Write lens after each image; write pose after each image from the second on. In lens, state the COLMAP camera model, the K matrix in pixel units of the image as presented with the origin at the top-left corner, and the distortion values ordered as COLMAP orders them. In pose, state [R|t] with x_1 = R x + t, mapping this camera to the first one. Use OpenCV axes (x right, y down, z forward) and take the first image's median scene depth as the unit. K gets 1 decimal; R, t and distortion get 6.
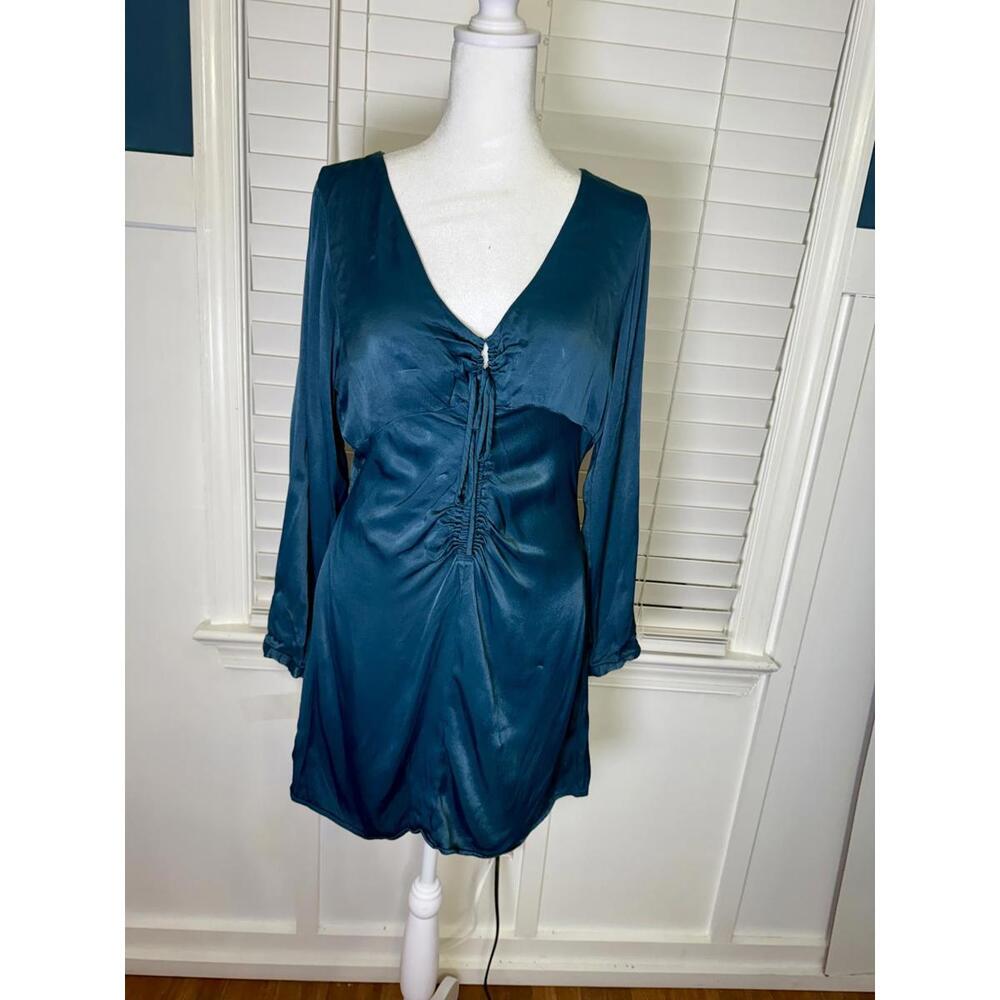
lens RADIAL K [[850.4, 0, 508.7], [0, 850.4, 510.1], [0, 0, 1]] dist [-0.013897, -0.006044]
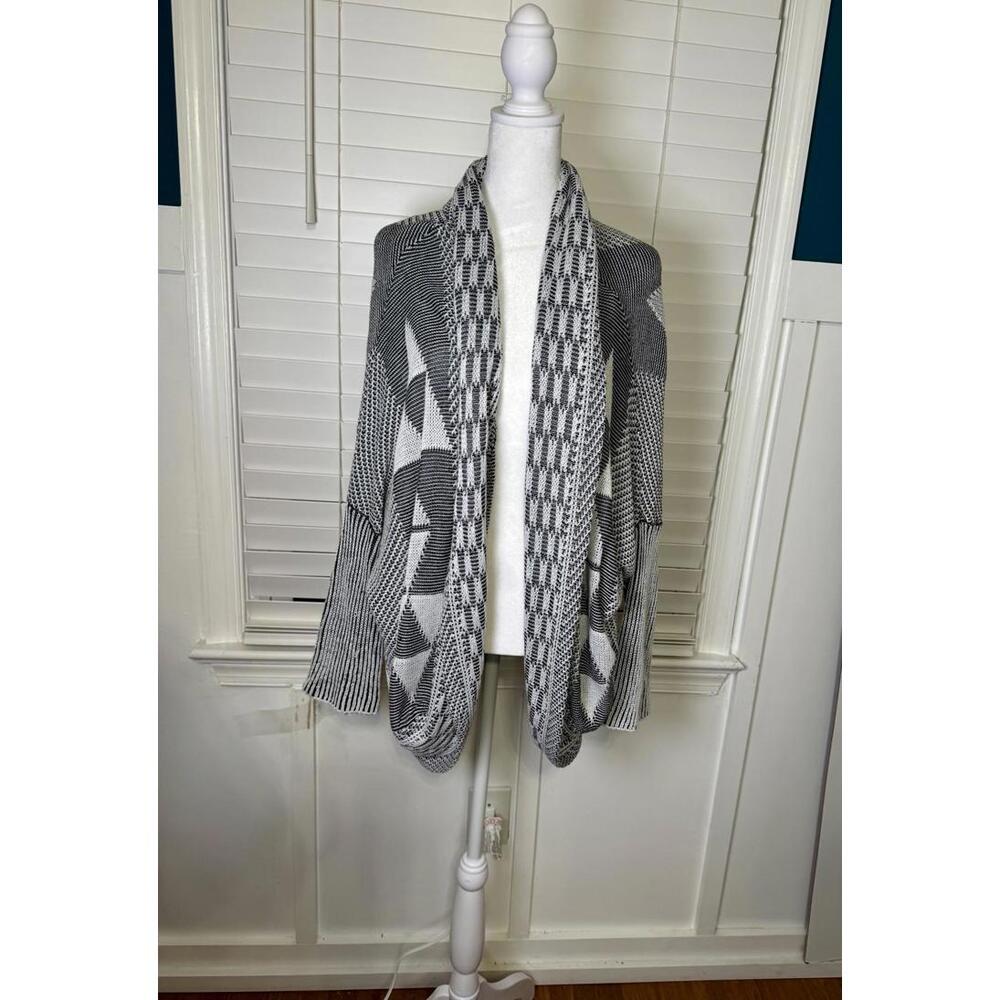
lens RADIAL K [[790.2, 0, 503.9], [0, 790.2, 499.4], [0, 0, 1]] dist [-0.011839, -0.005612]
pose [[0.998883, -0.039127, 0.026509, -0.002184], [0.040561, 0.997612, -0.055904, 0.023104], [-0.024259, 0.056917, 0.998084, 0.008780]]
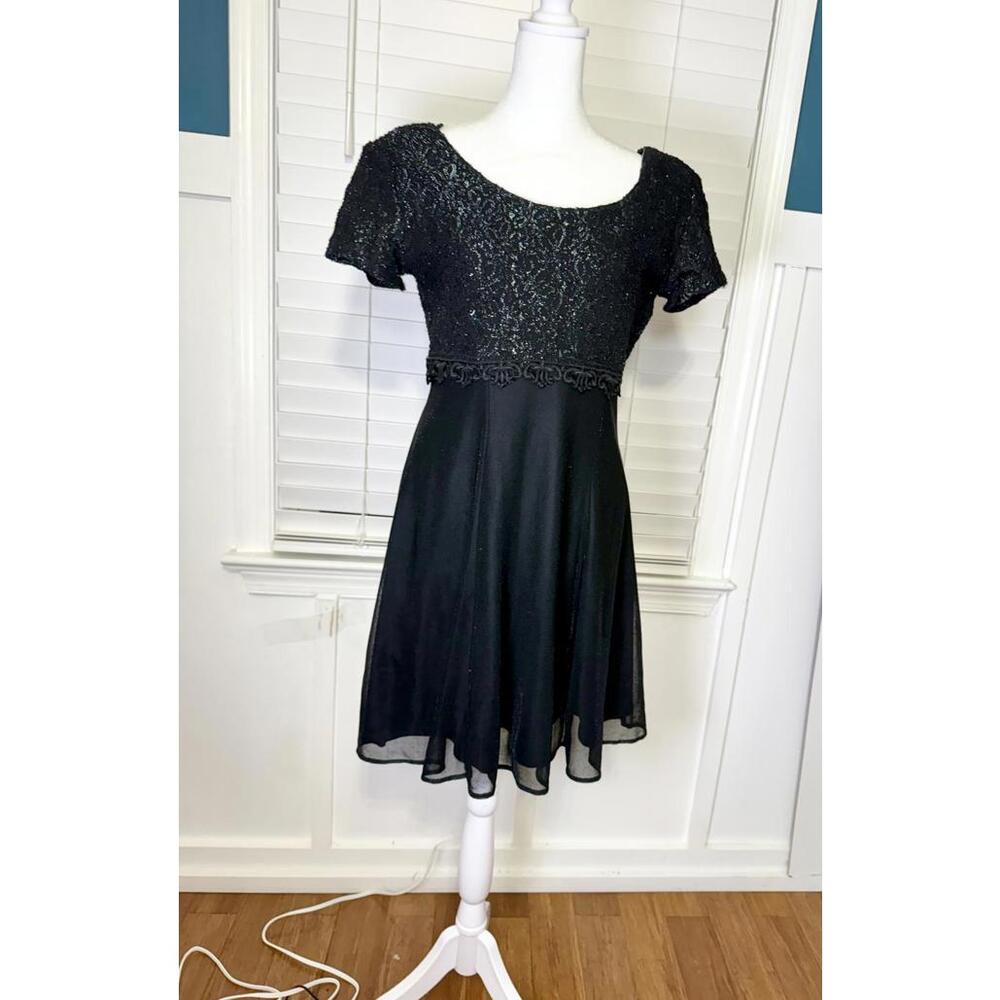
lens RADIAL K [[705.1, 0, 528.2], [0, 705.1, 475.6], [0, 0, 1]] dist [-0.007003, -0.011802]
pose [[0.998596, -0.015236, 0.050735, -0.012781], [0.020132, 0.995040, -0.097414, 0.133375], [-0.049000, 0.098299, 0.993950, 0.049379]]
